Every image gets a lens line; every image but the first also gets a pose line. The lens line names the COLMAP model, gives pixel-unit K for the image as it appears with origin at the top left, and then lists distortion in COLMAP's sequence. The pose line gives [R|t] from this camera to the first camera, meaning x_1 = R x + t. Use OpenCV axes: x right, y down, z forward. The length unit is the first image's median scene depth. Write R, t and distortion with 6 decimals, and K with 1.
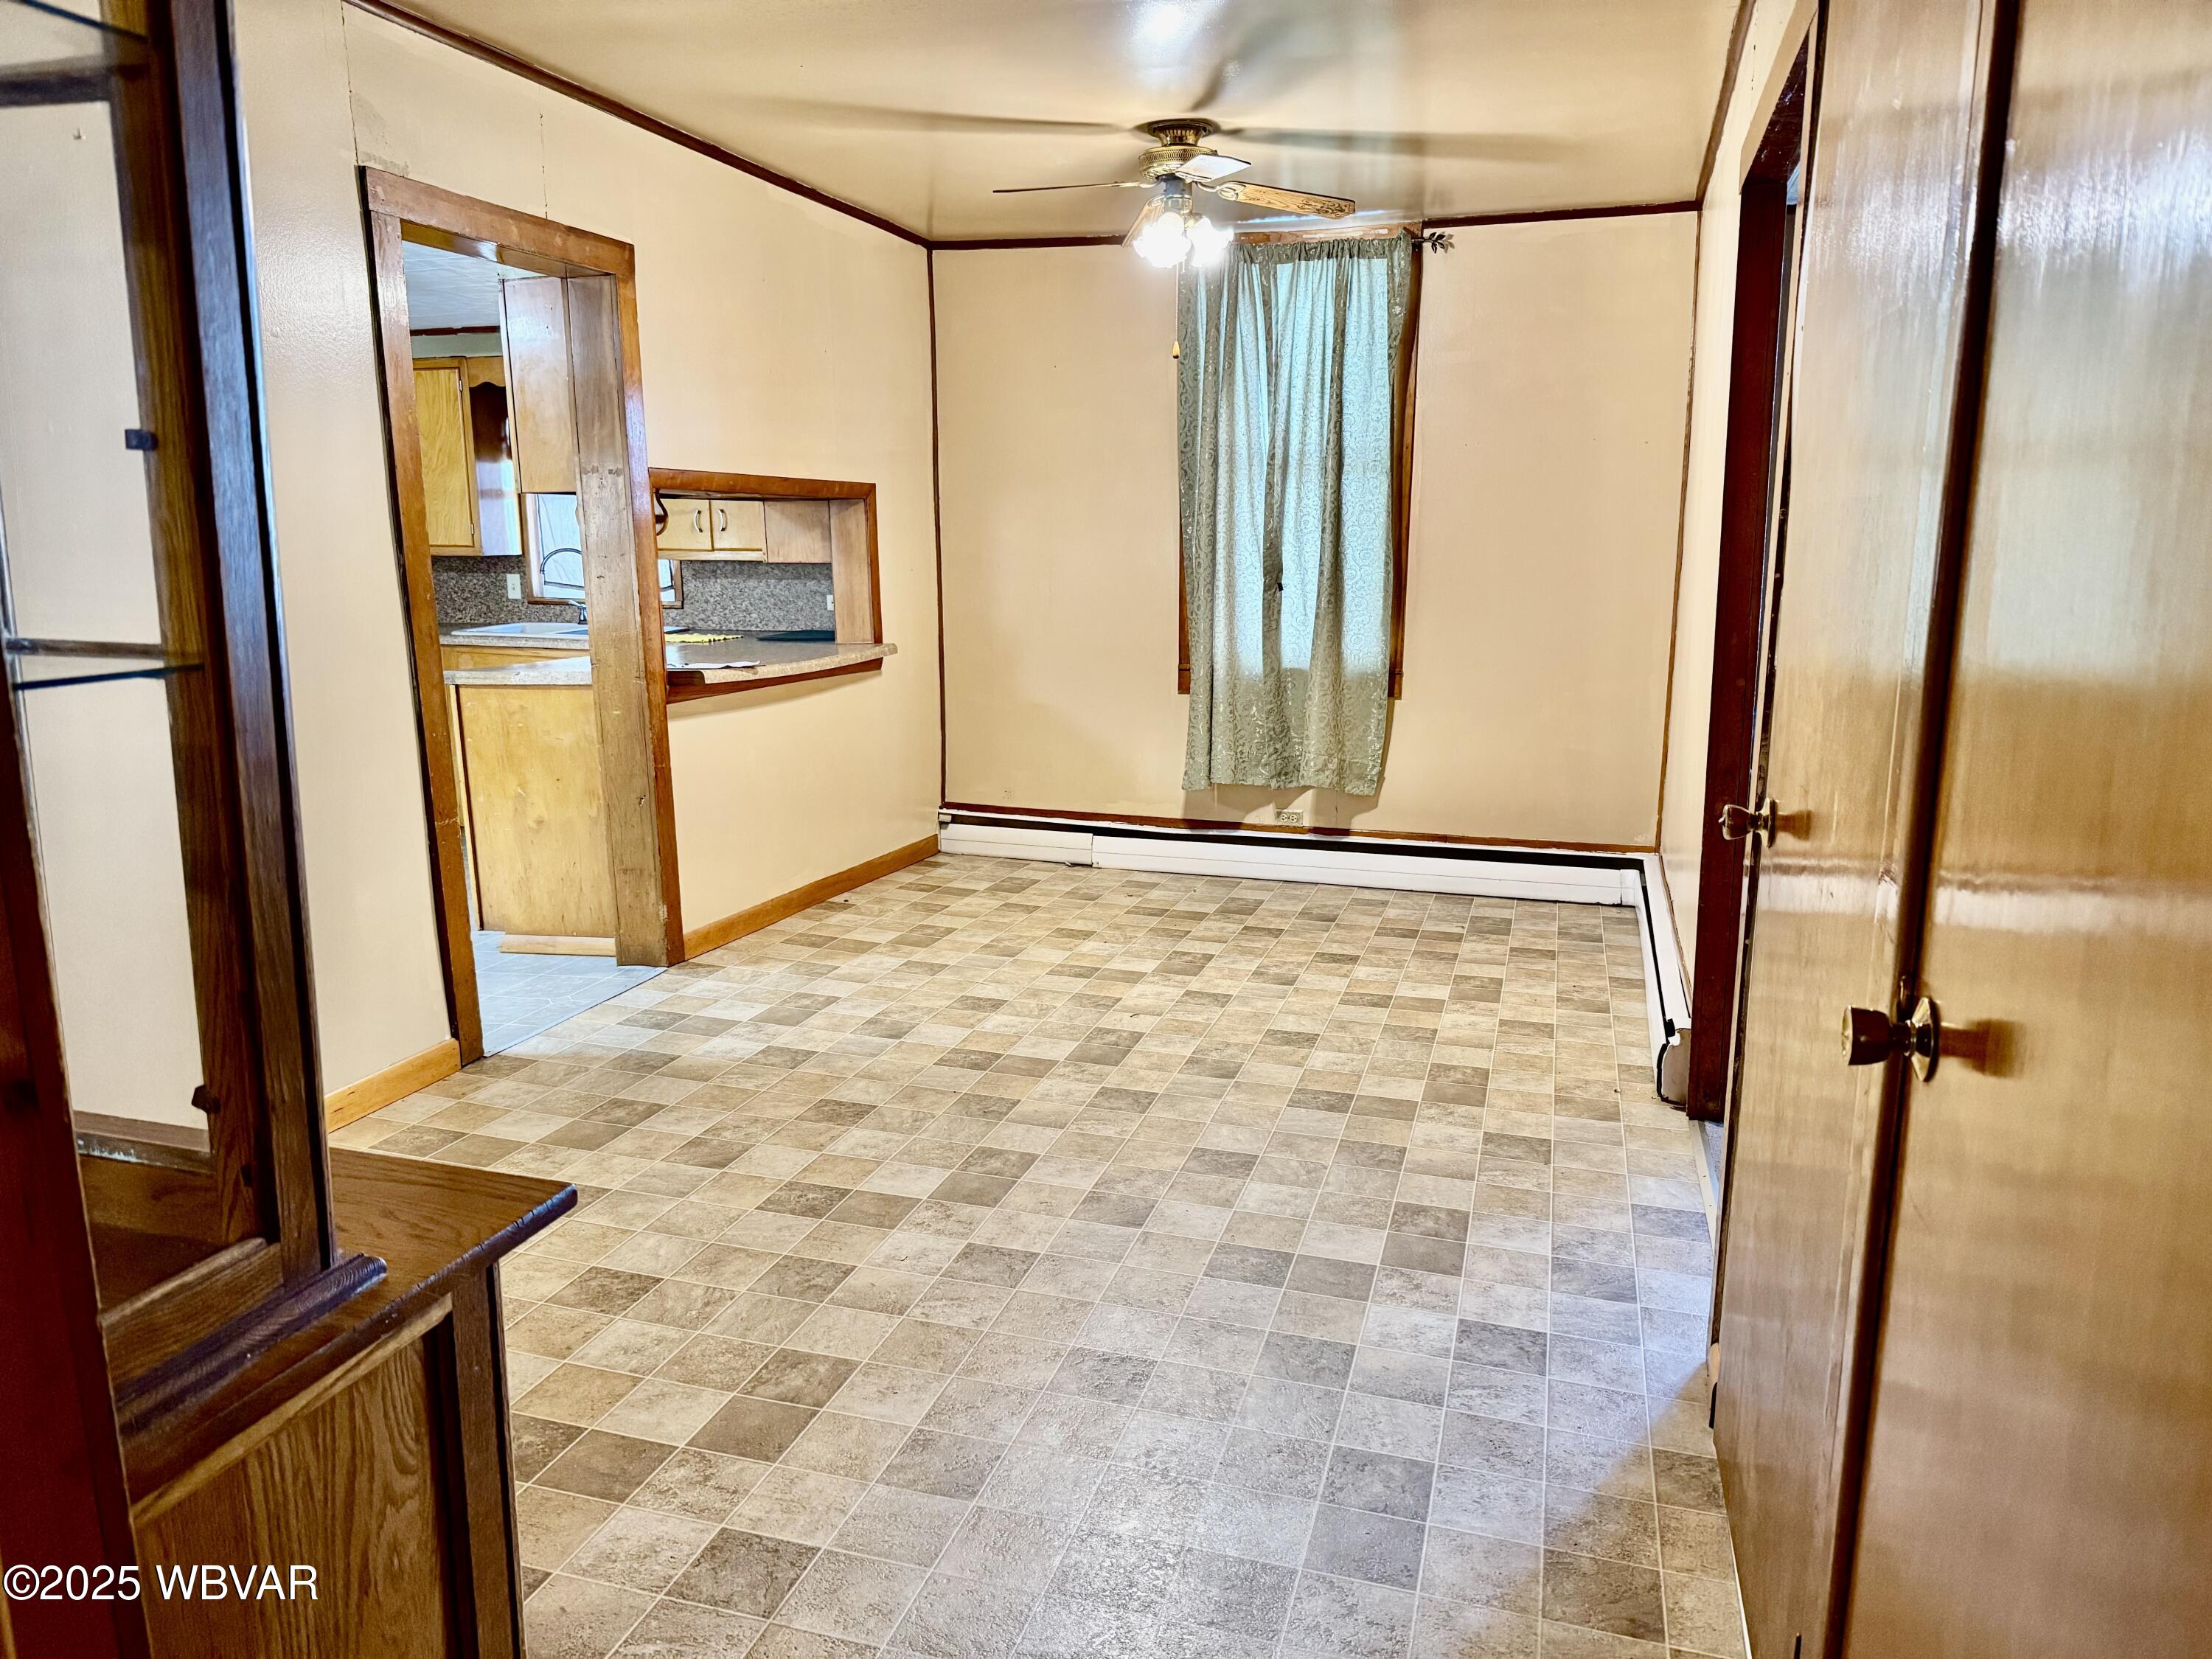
lens RADIAL K [[1553.0, 0, 1106.0], [0, 1553.0, 829.5], [0, 0, 1]] dist [0.154085, -0.233707]
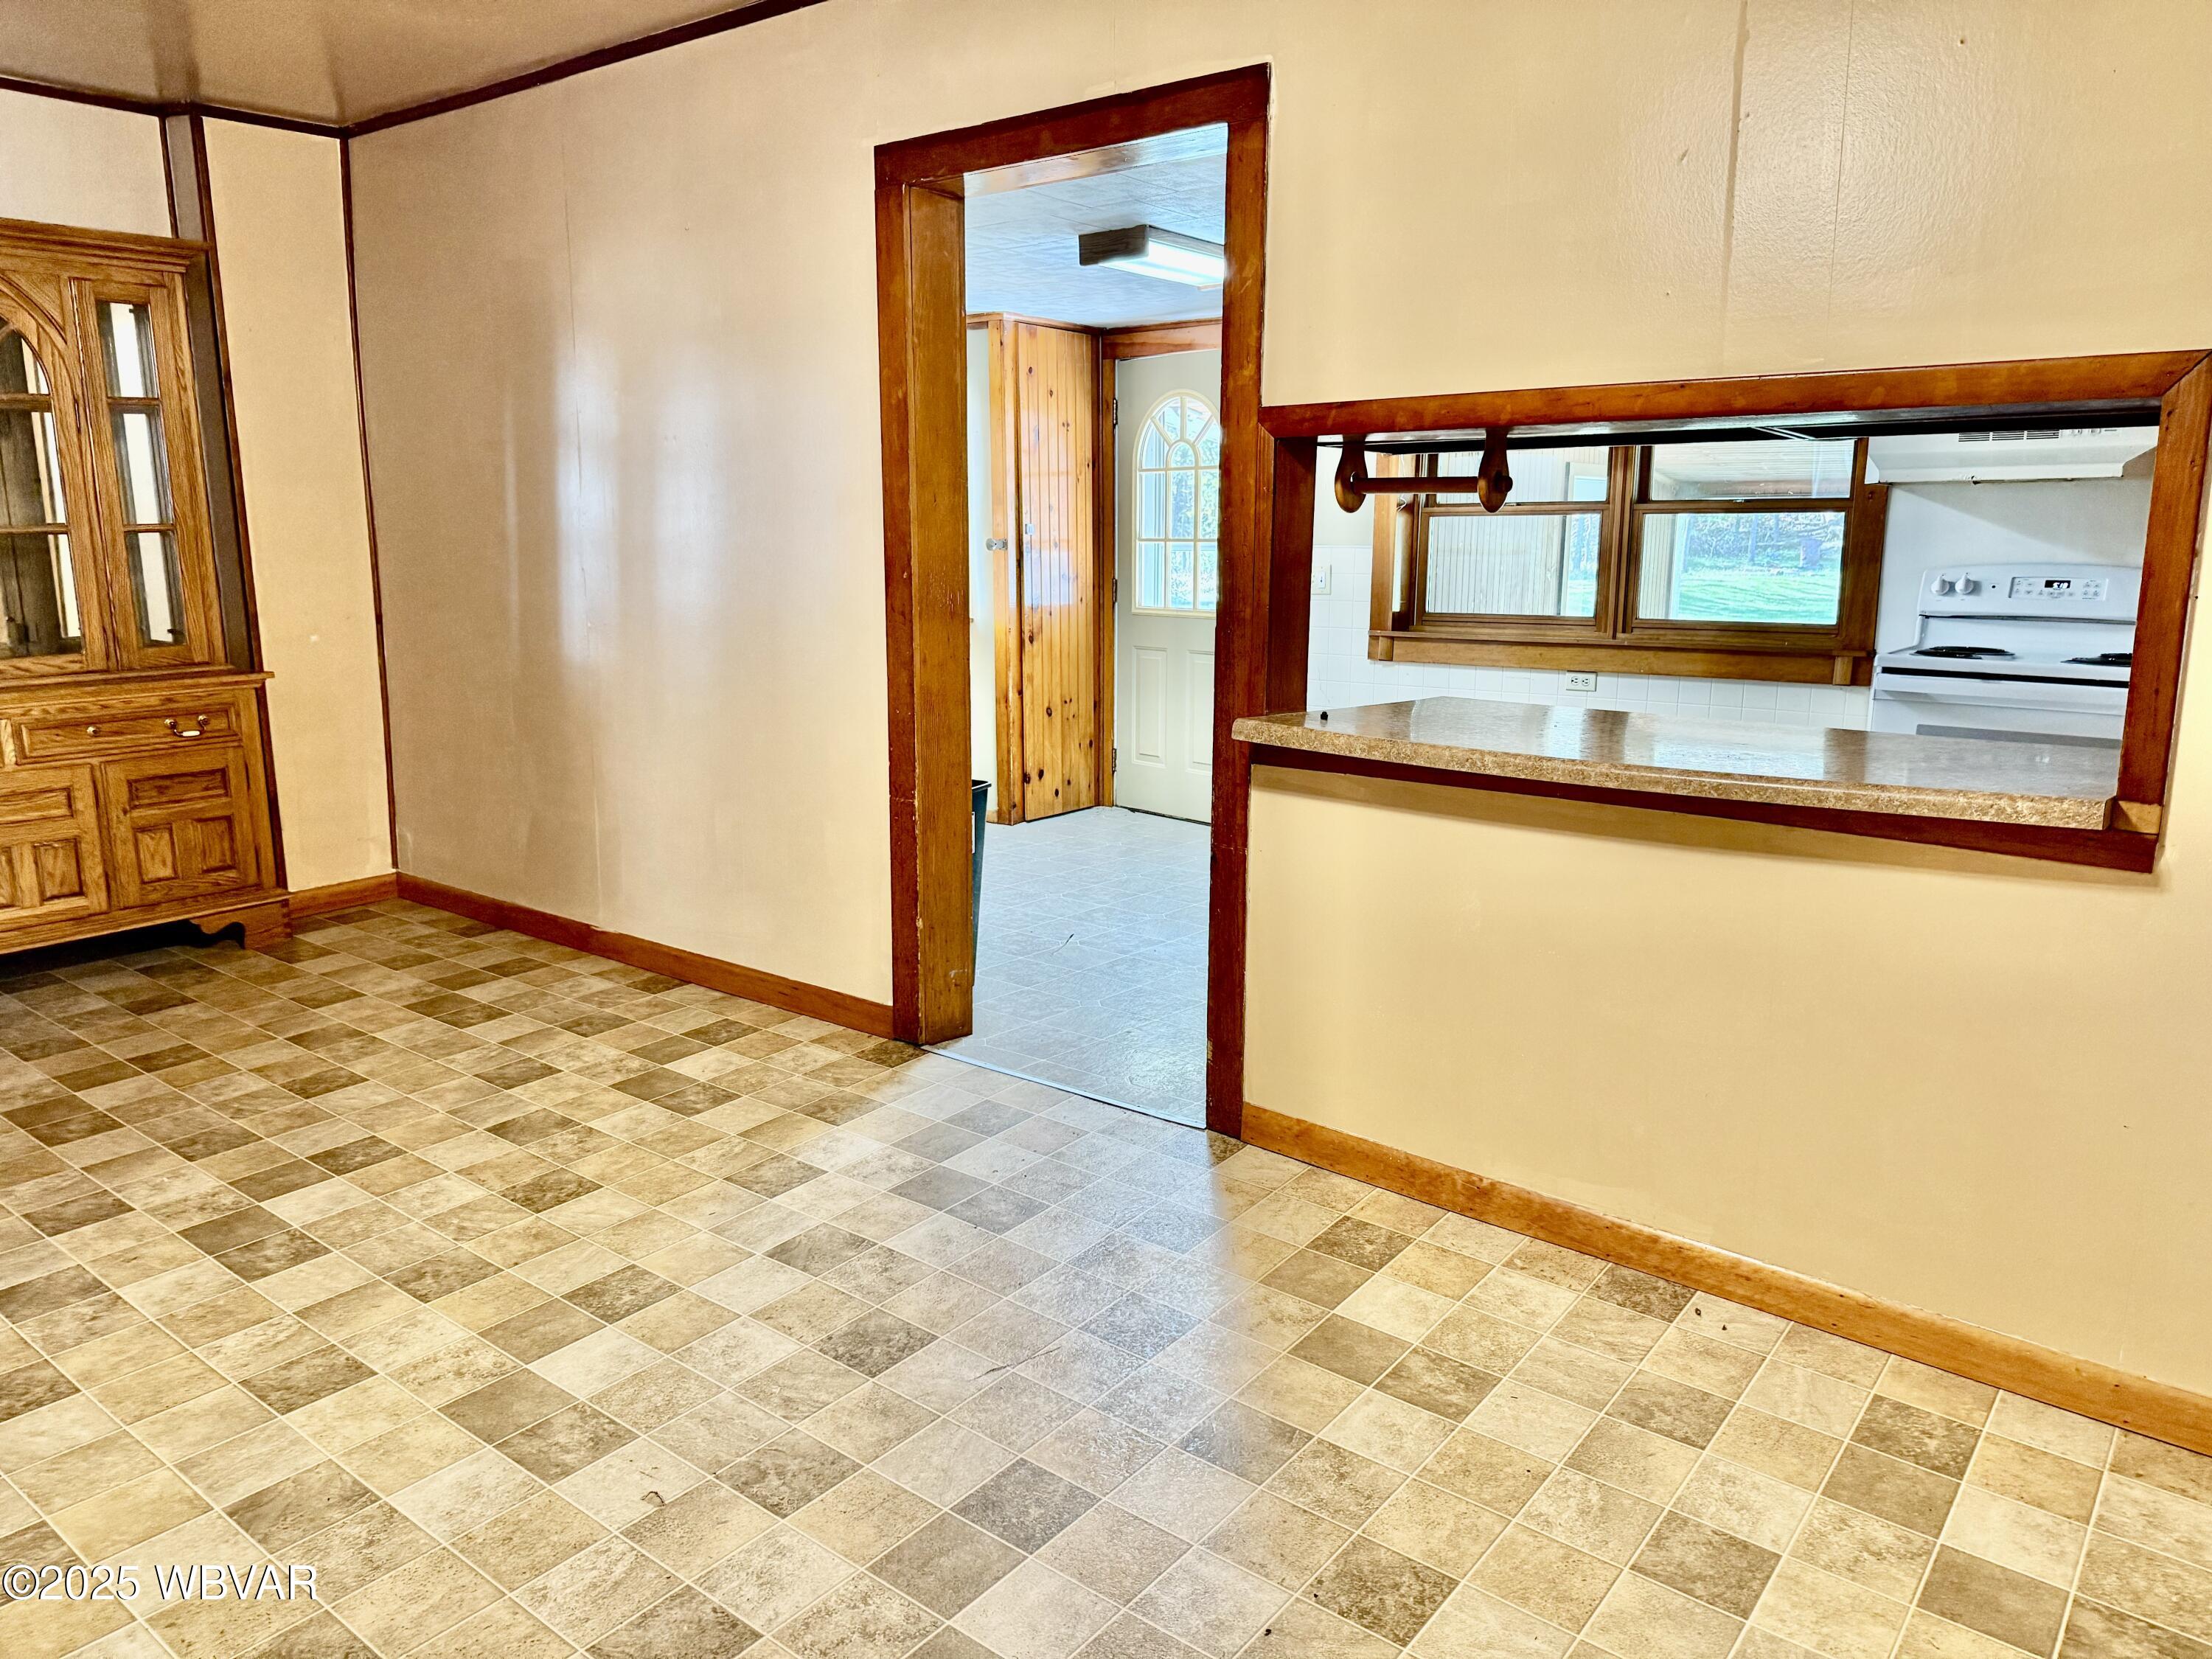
lens RADIAL K [[1548.0, 0, 1106.0], [0, 1548.0, 829.5], [0, 0, 1]] dist [0.104460, -0.150547]
pose [[-0.383315, 0.176681, -0.906561, 0.451146], [-0.170731, 0.951064, 0.257543, -0.275829], [0.907701, 0.253499, -0.334392, 1.523662]]
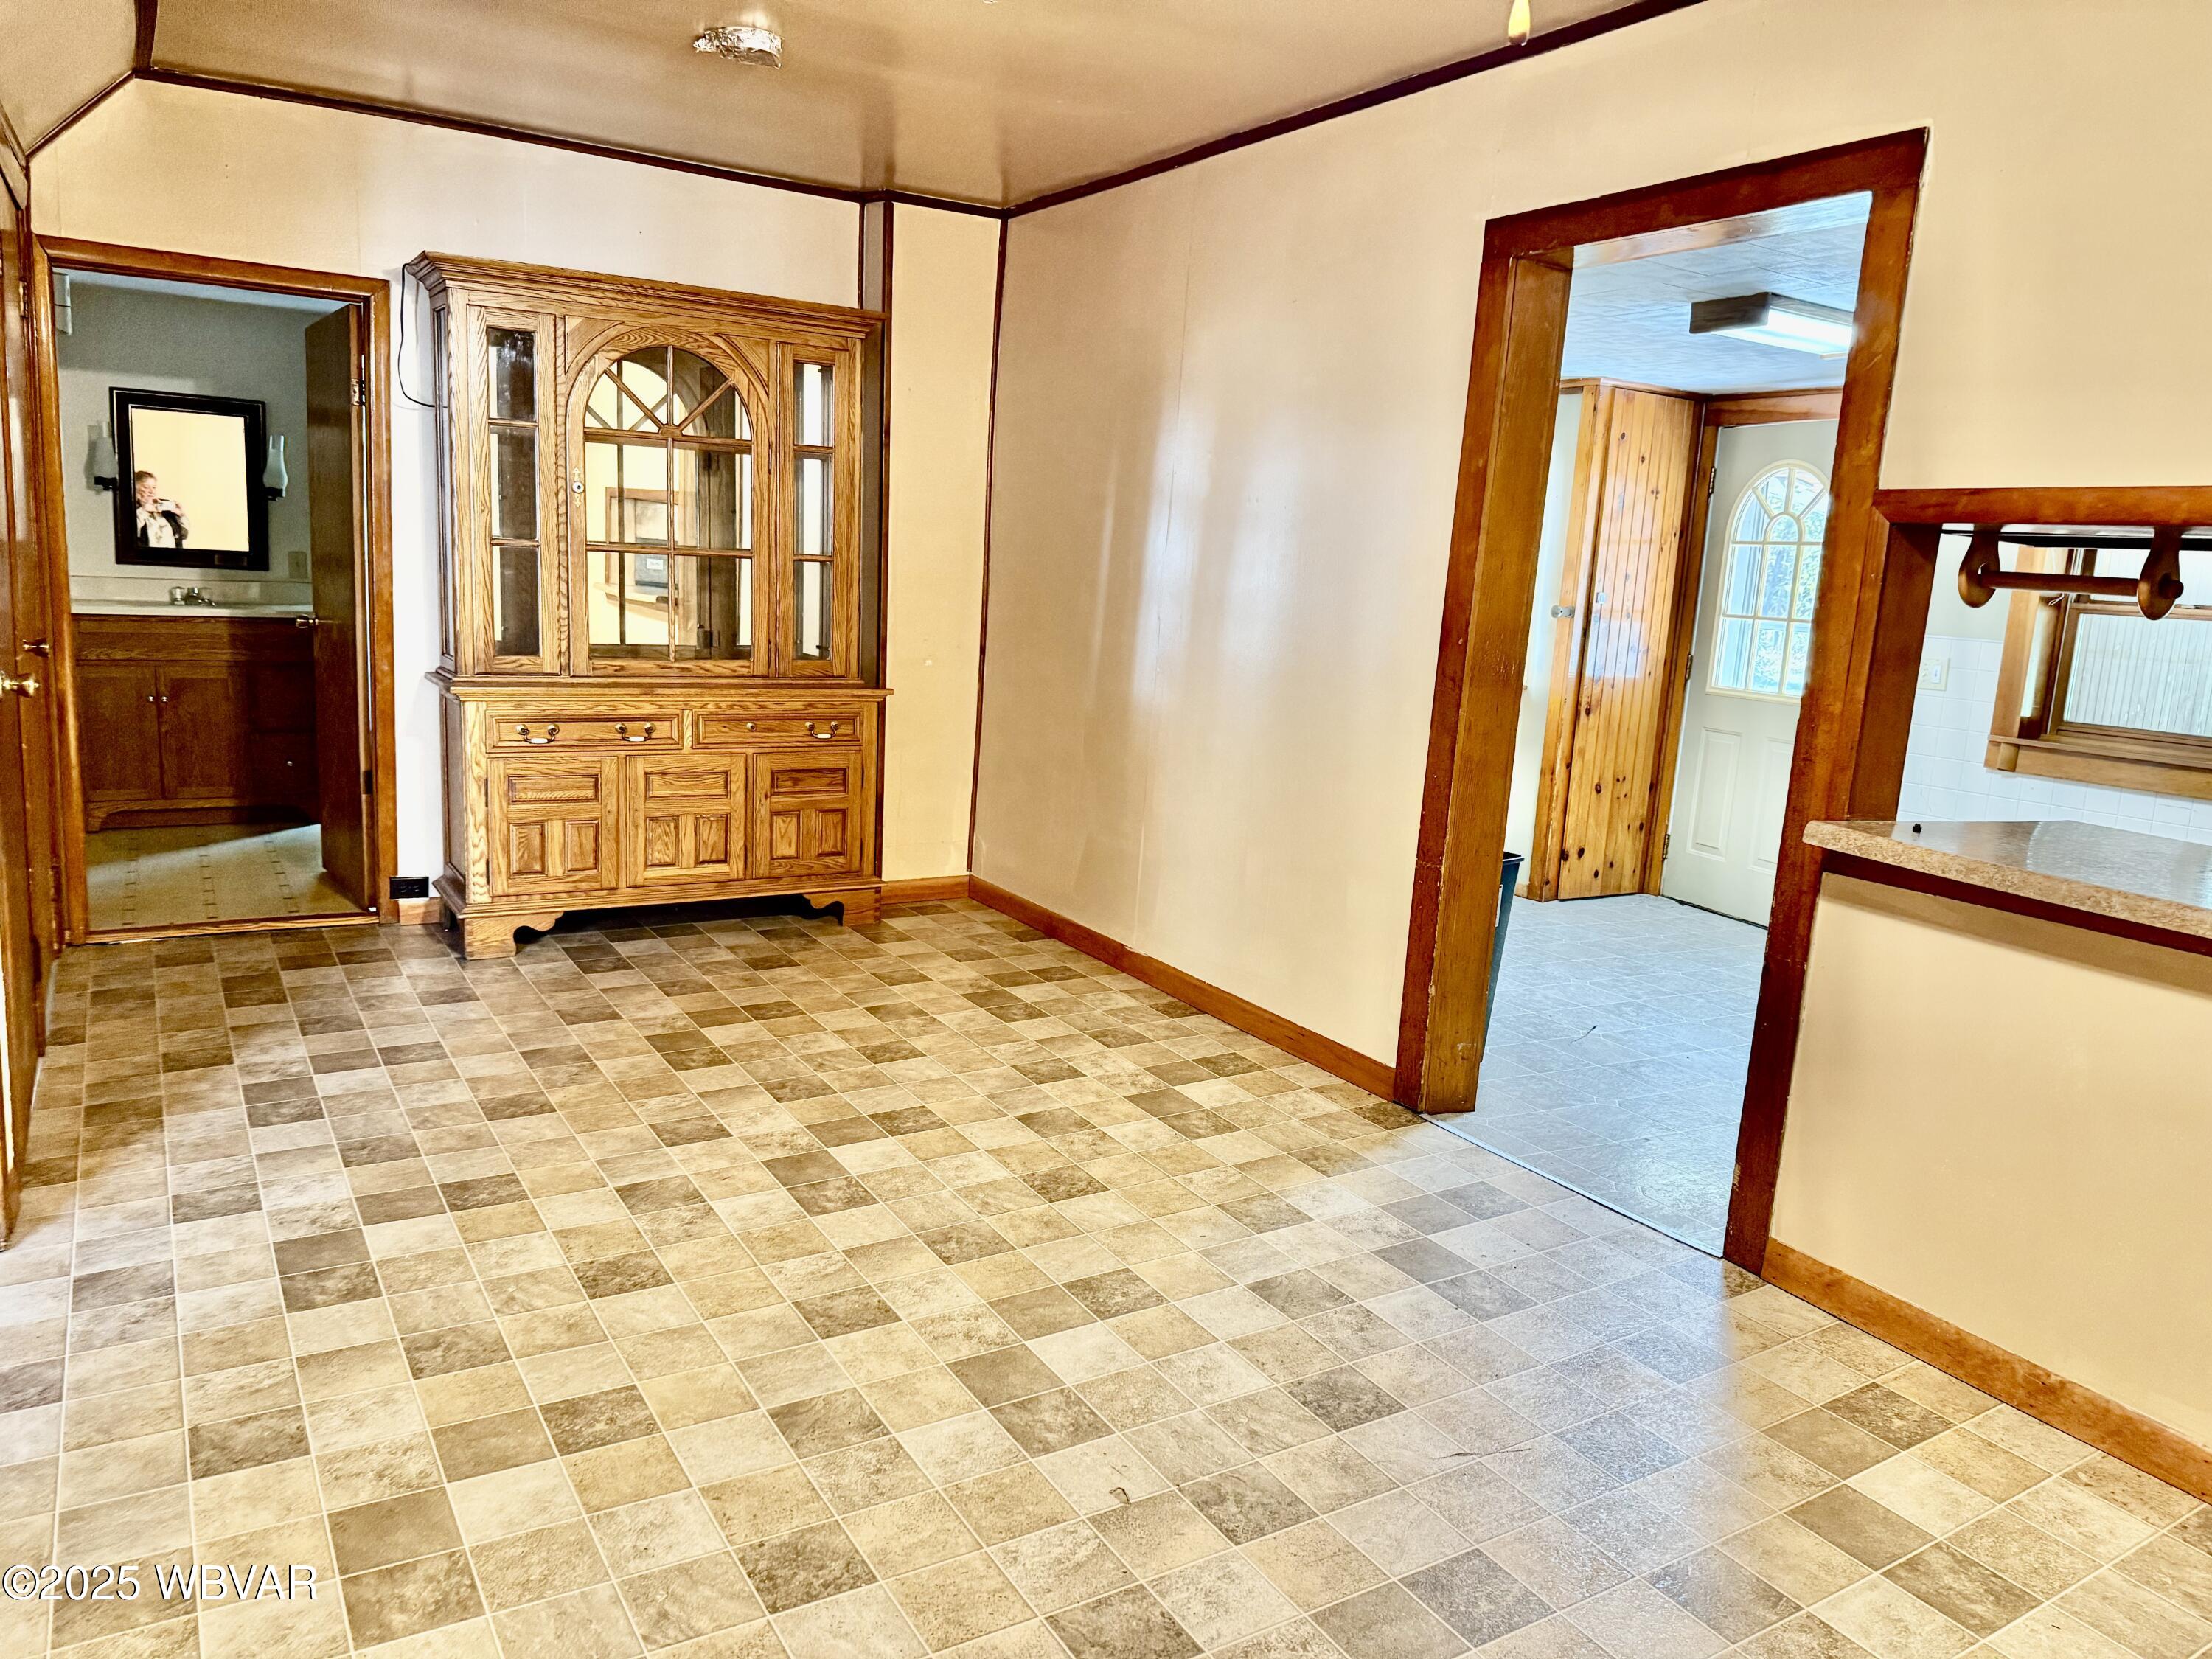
lens RADIAL K [[1553.0, 0, 1106.0], [0, 1553.0, 829.5], [0, 0, 1]] dist [0.154085, -0.233707]
pose [[-0.676460, 0.084465, -0.731620, 0.468705], [-0.192411, 0.938631, 0.286268, -0.283811], [0.710901, 0.334421, -0.618695, 1.533427]]
